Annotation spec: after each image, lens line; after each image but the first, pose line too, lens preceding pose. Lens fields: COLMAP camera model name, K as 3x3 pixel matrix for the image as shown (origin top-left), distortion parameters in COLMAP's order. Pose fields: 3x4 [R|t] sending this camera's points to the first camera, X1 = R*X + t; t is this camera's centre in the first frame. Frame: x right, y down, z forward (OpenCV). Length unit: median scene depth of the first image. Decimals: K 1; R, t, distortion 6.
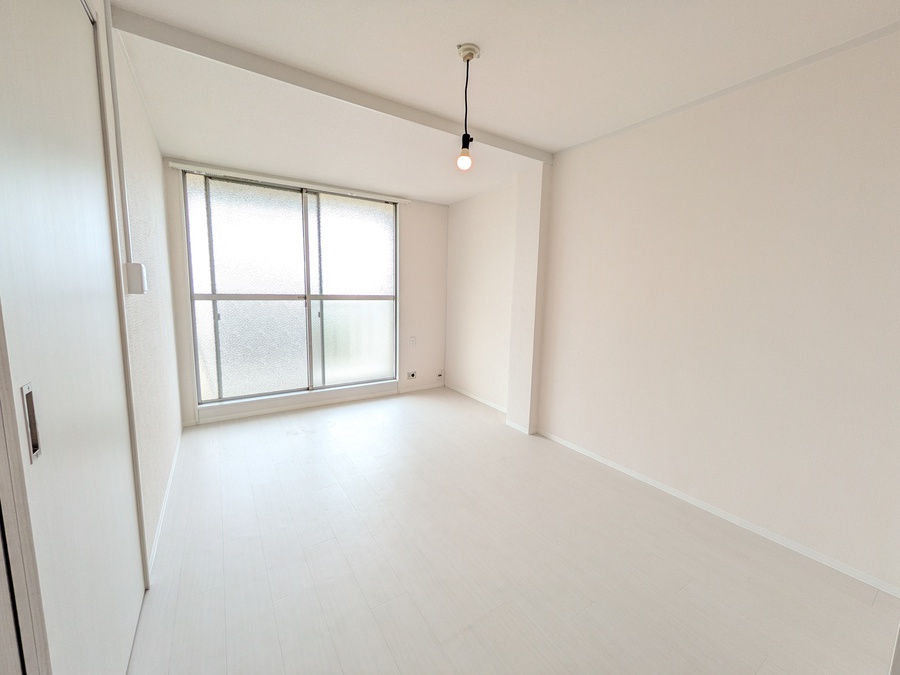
lens RADIAL K [[359.1, 0, 450.4], [0, 359.1, 338.9], [0, 0, 1]] dist [-0.001545, 0.000895]
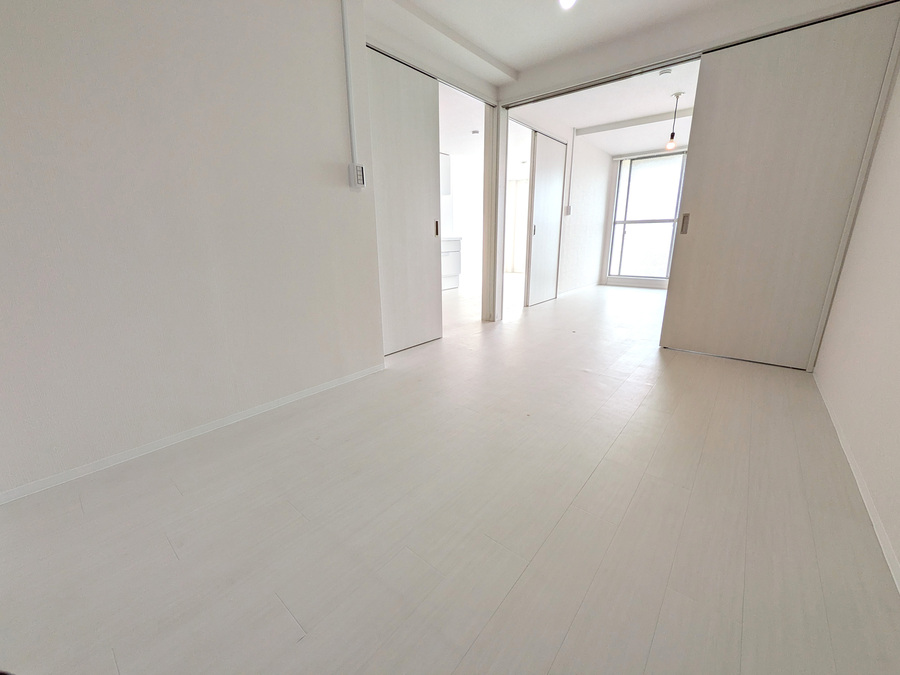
lens RADIAL K [[359.1, 0, 450.5], [0, 359.1, 336.7], [0, 0, 1]] dist [-0.001545, 0.000895]
pose [[0.282182, 0.234202, -0.930335, 1.136373], [-0.105845, 0.971424, 0.212441, 0.189947], [0.953504, 0.038524, 0.298908, -0.526839]]
